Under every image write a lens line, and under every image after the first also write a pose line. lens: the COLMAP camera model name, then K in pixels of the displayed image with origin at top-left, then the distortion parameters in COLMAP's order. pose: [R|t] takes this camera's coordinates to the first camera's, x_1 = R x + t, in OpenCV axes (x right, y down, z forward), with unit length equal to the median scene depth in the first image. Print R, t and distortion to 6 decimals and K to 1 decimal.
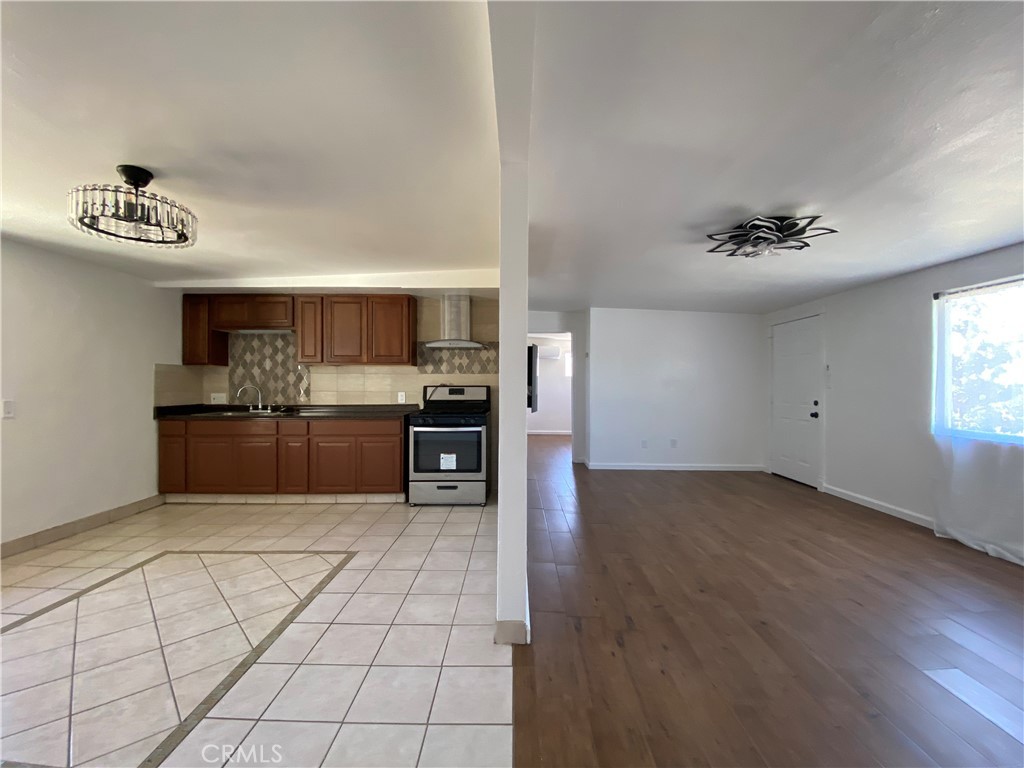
lens RADIAL K [[415.8, 0, 512.0], [0, 415.8, 384.0], [0, 0, 1]] dist [0.035044, -0.027588]
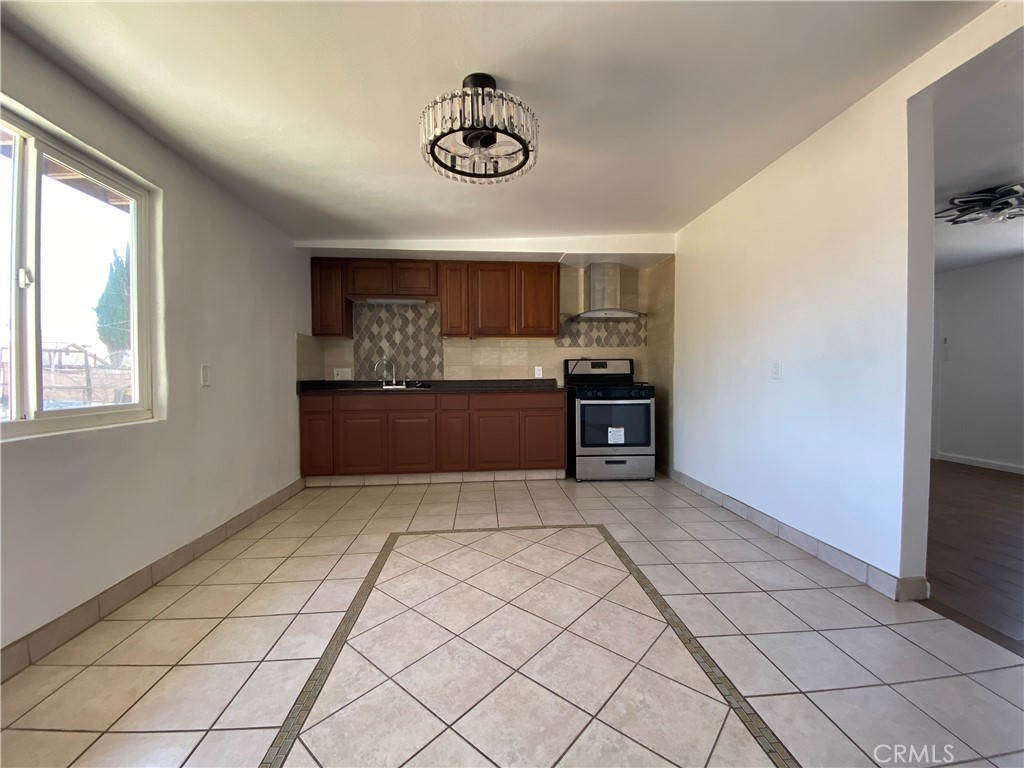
lens RADIAL K [[413.9, 0, 512.0], [0, 413.9, 384.0], [0, 0, 1]] dist [0.059269, -0.046548]
pose [[0.996141, -0.008574, 0.087351, -0.441667], [0.006473, 0.999684, 0.024308, 0.039335], [-0.087532, -0.023648, 0.995881, 0.060282]]
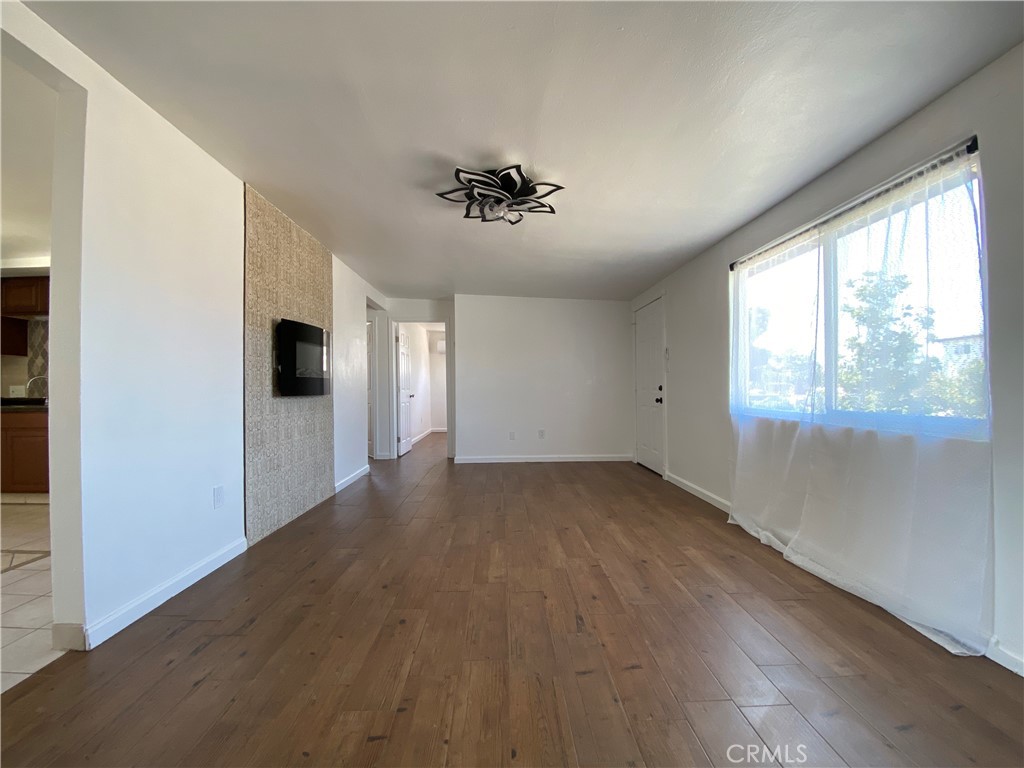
lens RADIAL K [[415.8, 0, 512.0], [0, 415.8, 384.0], [0, 0, 1]] dist [0.035044, -0.027588]
pose [[0.999288, -0.013090, 0.035397, 0.382772], [0.013413, 0.999870, -0.008927, 0.044068], [-0.035276, 0.009396, 0.999333, 0.059096]]
